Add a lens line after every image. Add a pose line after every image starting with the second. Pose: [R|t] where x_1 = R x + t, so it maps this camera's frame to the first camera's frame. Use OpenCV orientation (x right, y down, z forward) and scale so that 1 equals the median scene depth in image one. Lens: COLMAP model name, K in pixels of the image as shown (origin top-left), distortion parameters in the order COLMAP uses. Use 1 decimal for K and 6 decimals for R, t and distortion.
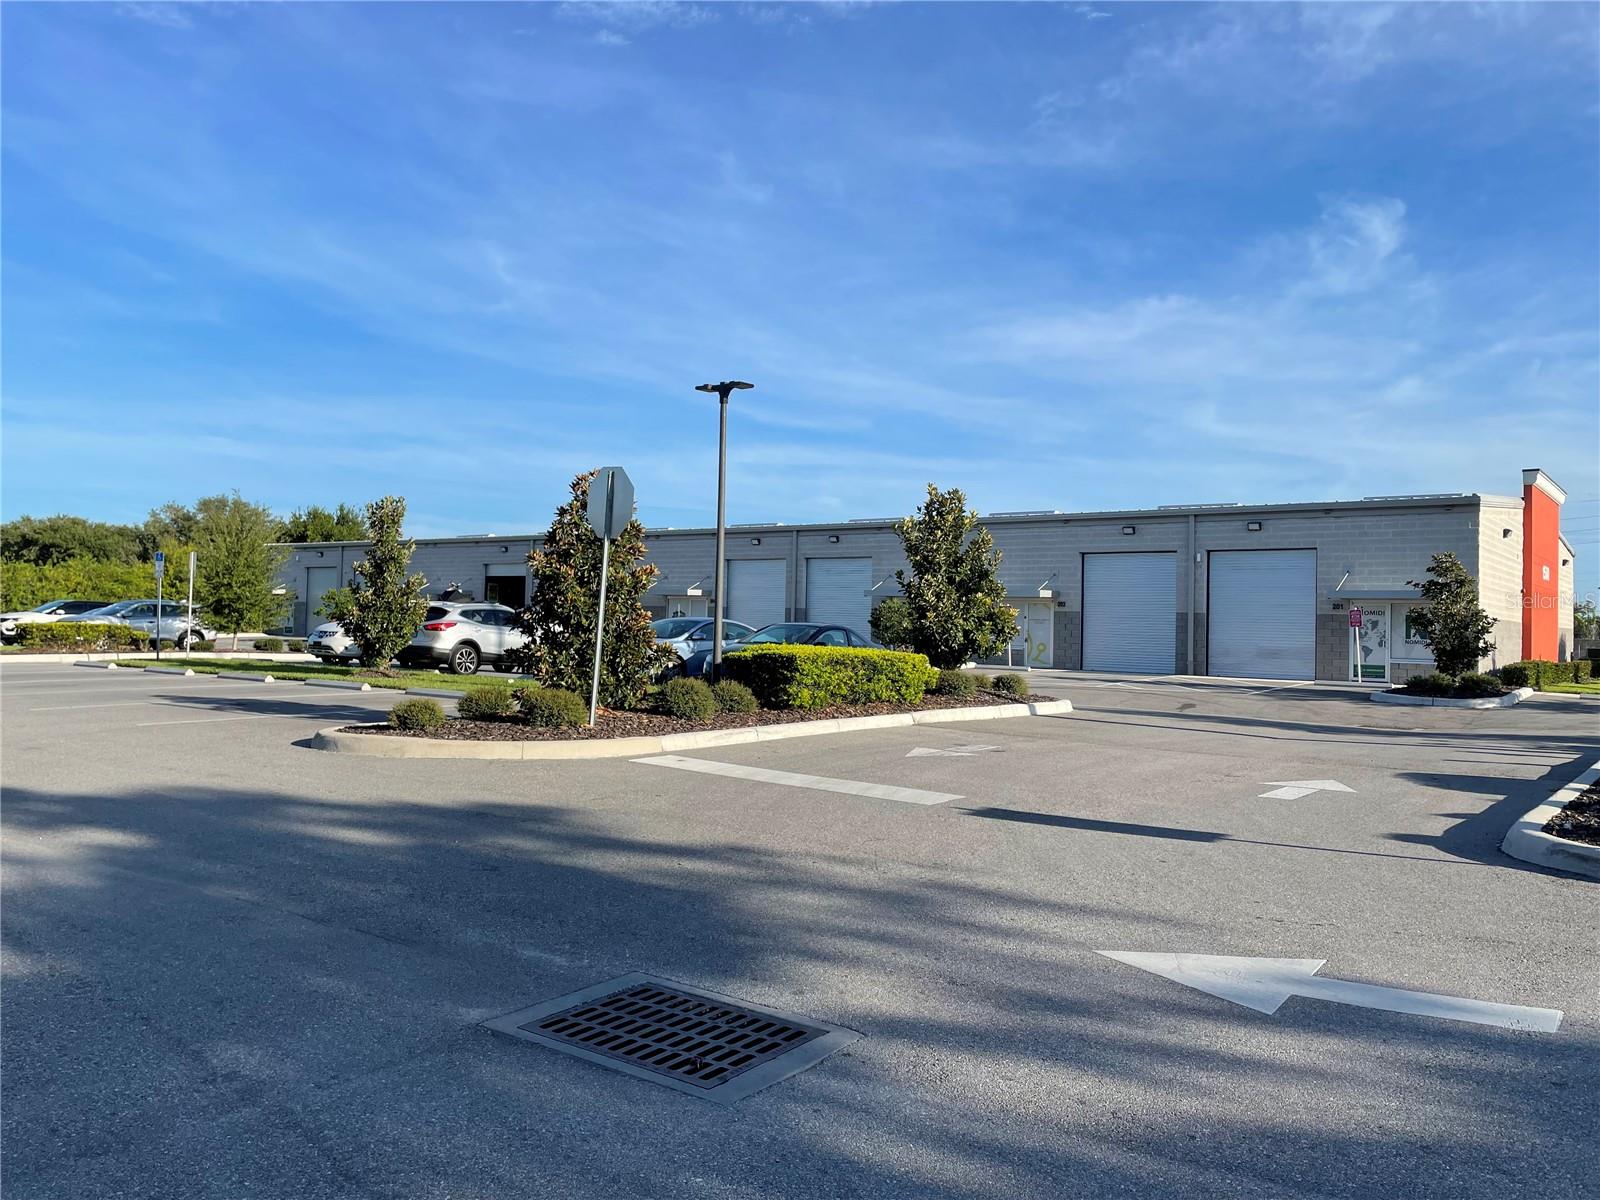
lens RADIAL K [[1214.3, 0, 803.3], [0, 1214.3, 586.0], [0, 0, 1]] dist [0.078597, -0.073656]
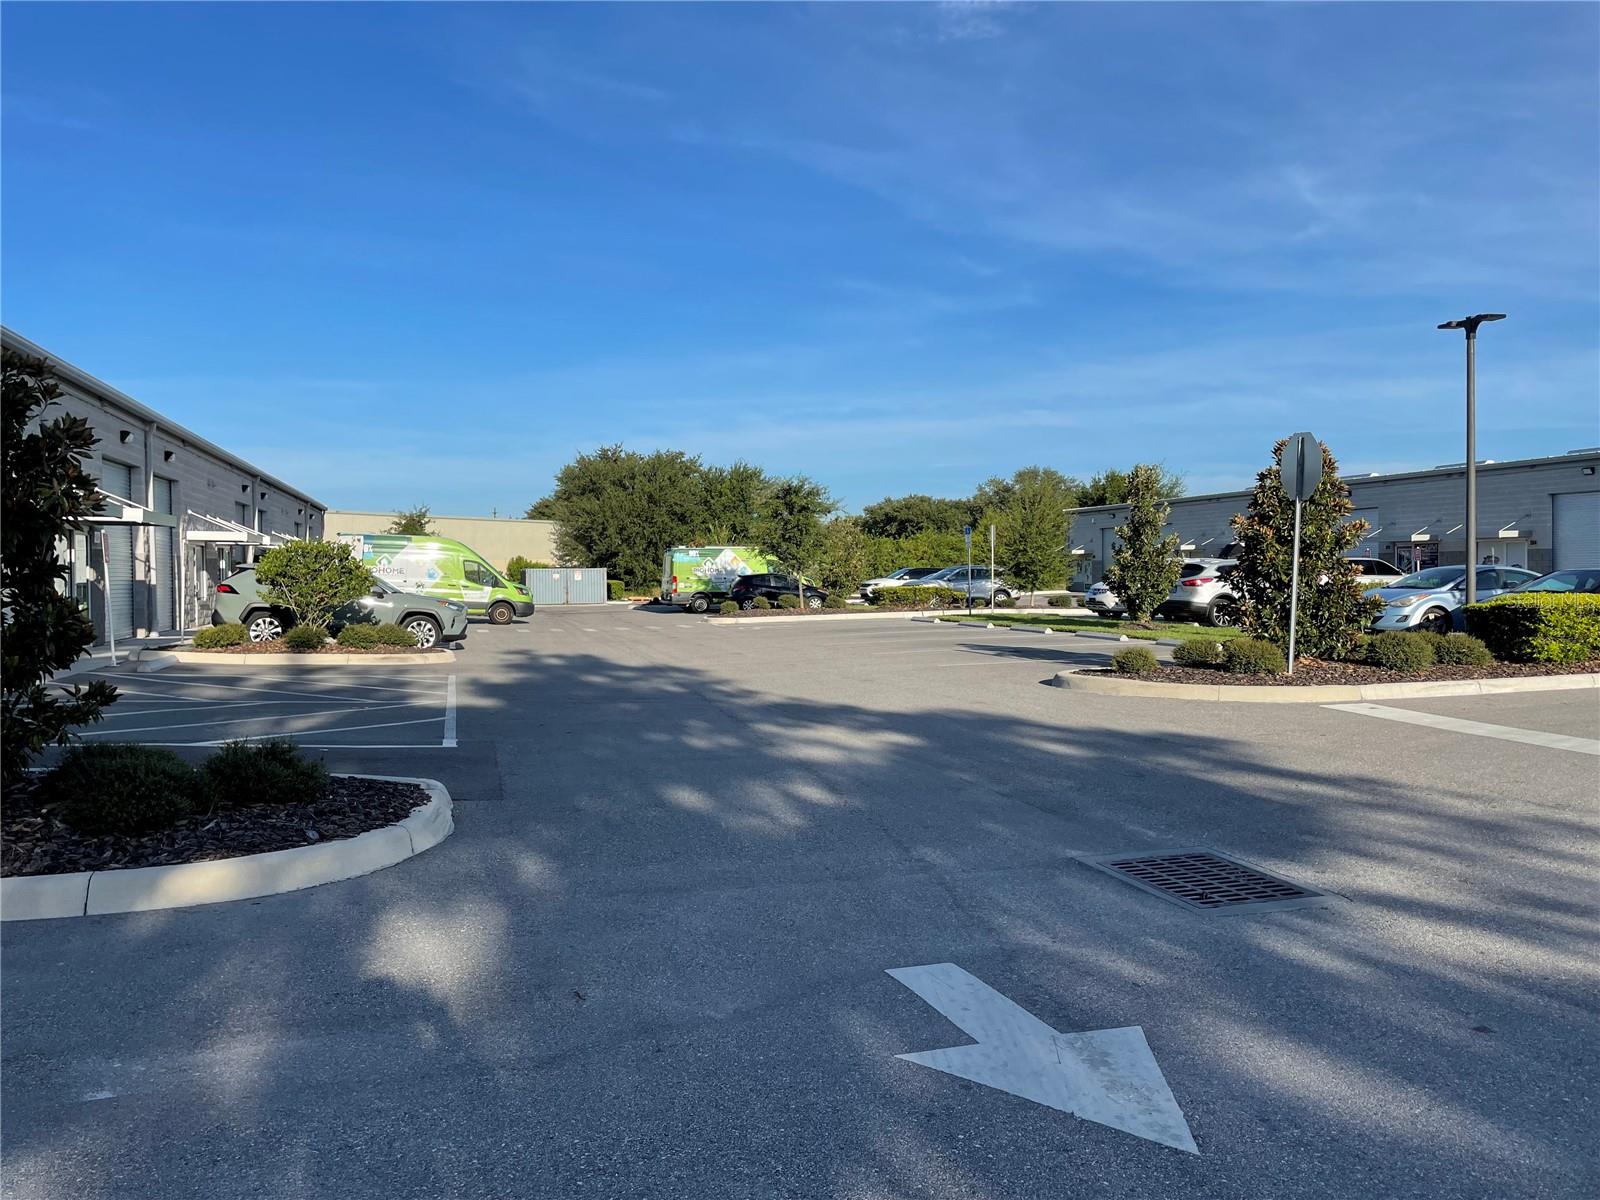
lens RADIAL K [[1214.3, 0, 797.8], [0, 1214.3, 597.9], [0, 0, 1]] dist [0.078597, -0.073656]
pose [[0.801270, -0.019448, -0.597987, 0.127237], [0.048106, 0.998330, 0.031990, -0.008615], [0.596366, -0.054399, 0.800867, -0.131805]]
